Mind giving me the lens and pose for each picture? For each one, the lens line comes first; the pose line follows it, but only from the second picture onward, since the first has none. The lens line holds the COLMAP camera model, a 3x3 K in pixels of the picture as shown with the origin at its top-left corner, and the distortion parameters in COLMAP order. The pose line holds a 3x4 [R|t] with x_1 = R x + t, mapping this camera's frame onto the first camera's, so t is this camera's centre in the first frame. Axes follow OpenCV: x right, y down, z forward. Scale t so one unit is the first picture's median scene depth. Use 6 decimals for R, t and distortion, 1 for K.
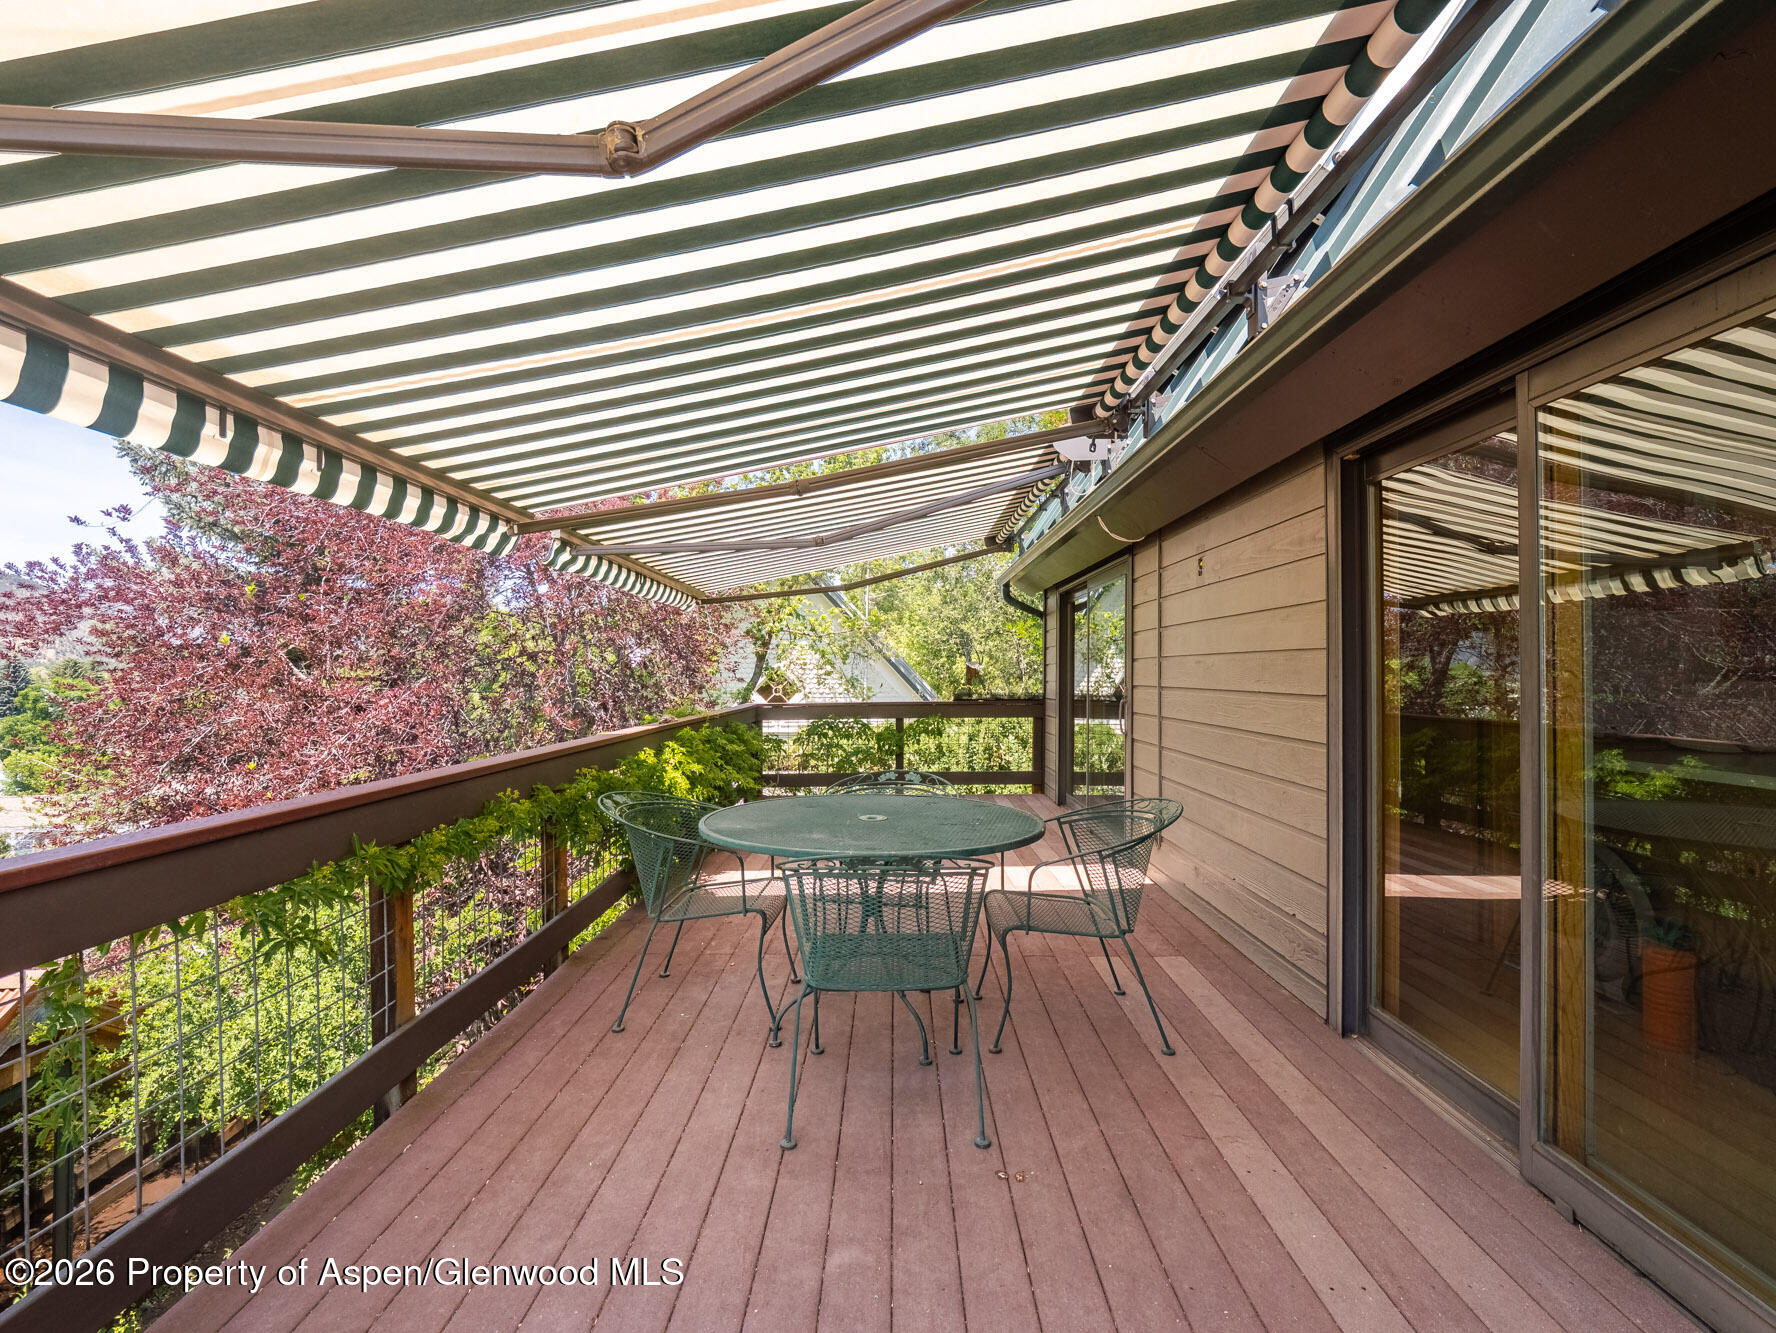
lens RADIAL K [[867.3, 0, 904.8], [0, 867.3, 648.2], [0, 0, 1]] dist [-0.013434, 0.000311]
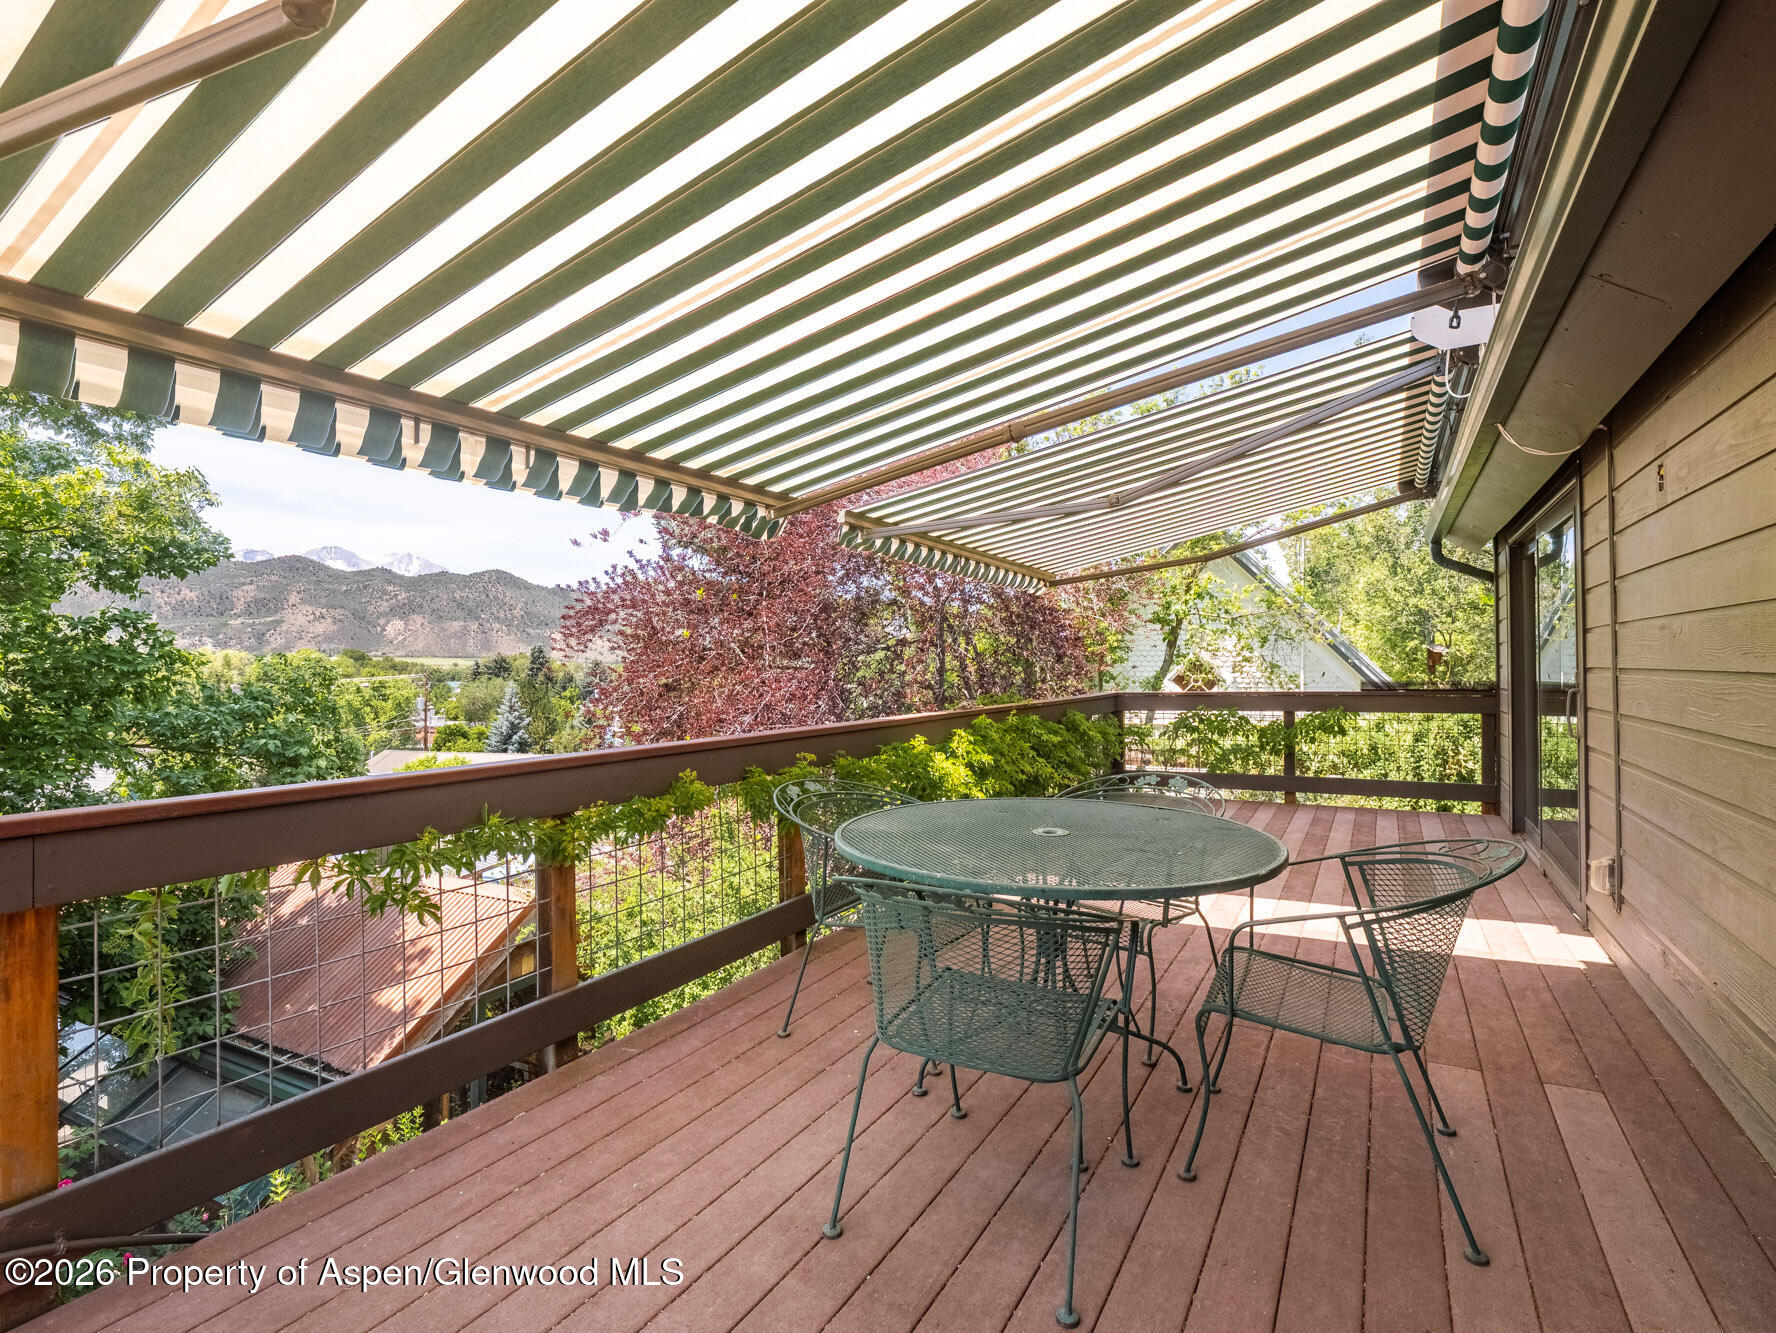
lens RADIAL K [[867.3, 0, 904.7], [0, 867.3, 640.3], [0, 0, 1]] dist [-0.013434, 0.000311]
pose [[0.863752, -0.020872, -0.503485, 0.094437], [0.021320, 0.999761, -0.004868, 0.008777], [0.503466, -0.006529, 0.863990, 0.096490]]
